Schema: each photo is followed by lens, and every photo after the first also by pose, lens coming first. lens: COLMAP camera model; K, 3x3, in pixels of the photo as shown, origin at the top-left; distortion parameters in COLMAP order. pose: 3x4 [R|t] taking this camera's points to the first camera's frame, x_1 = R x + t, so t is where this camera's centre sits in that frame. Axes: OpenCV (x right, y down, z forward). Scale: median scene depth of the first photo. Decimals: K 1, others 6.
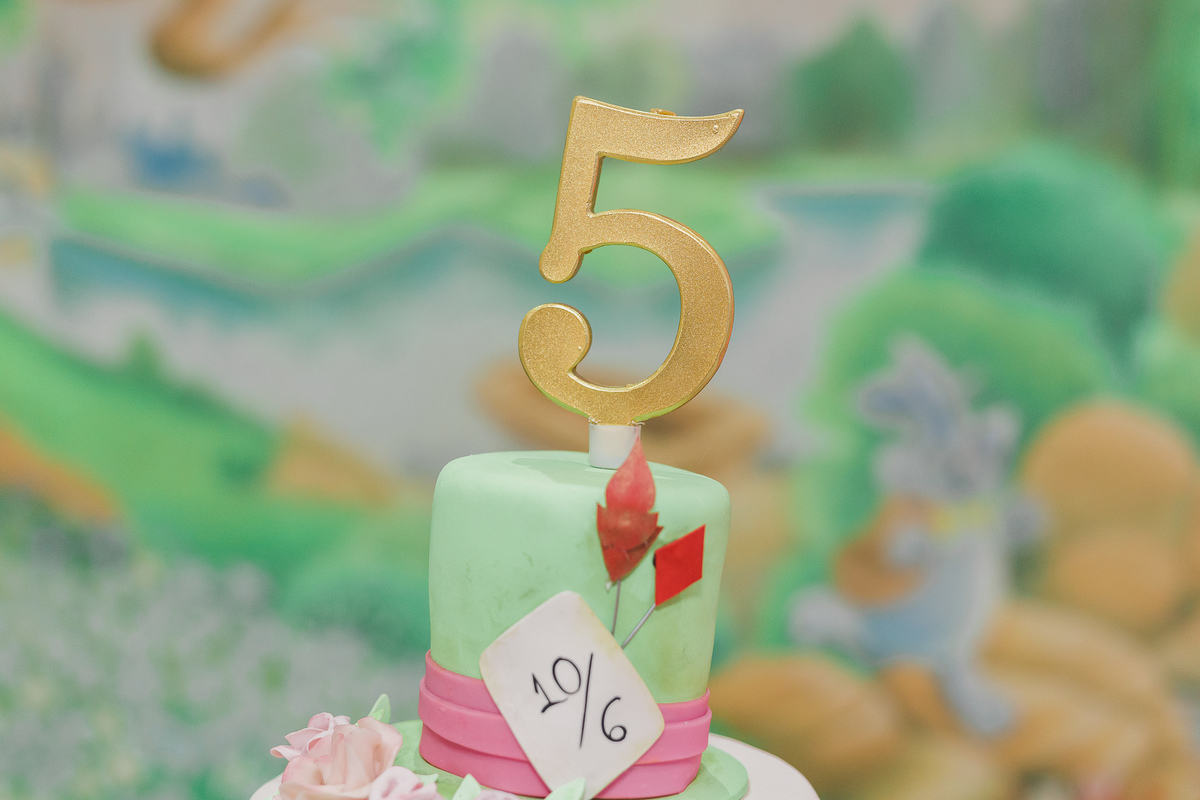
lens RADIAL K [[1859.3, 0, 600.0], [0, 1859.3, 400.0], [0, 0, 1]] dist [-0.002893, 0.035973]
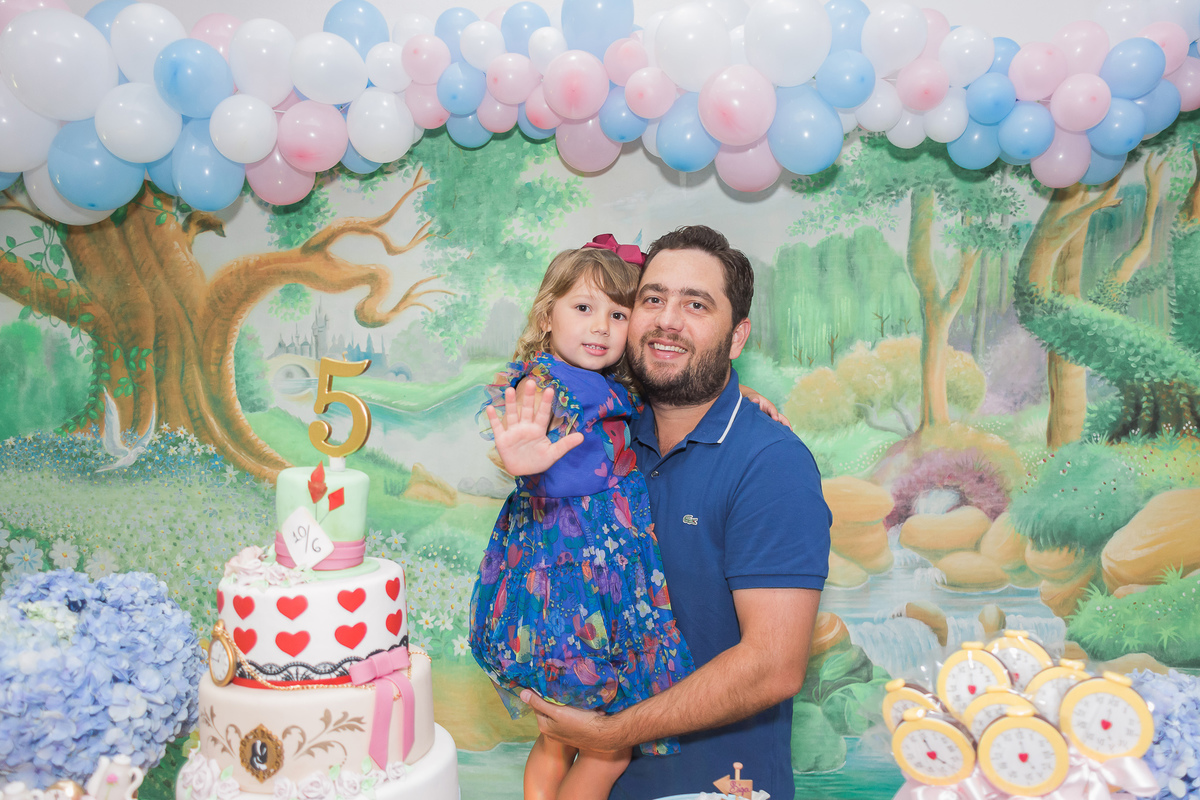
lens RADIAL K [[984.2, 0, 603.9], [0, 984.2, 412.3], [0, 0, 1]] dist [-0.109700, 0.106303]
pose [[0.991905, -0.016830, -0.125865, 0.233551], [0.010142, 0.998511, -0.053596, 0.010449], [0.126580, 0.051886, 0.990598, -0.210588]]
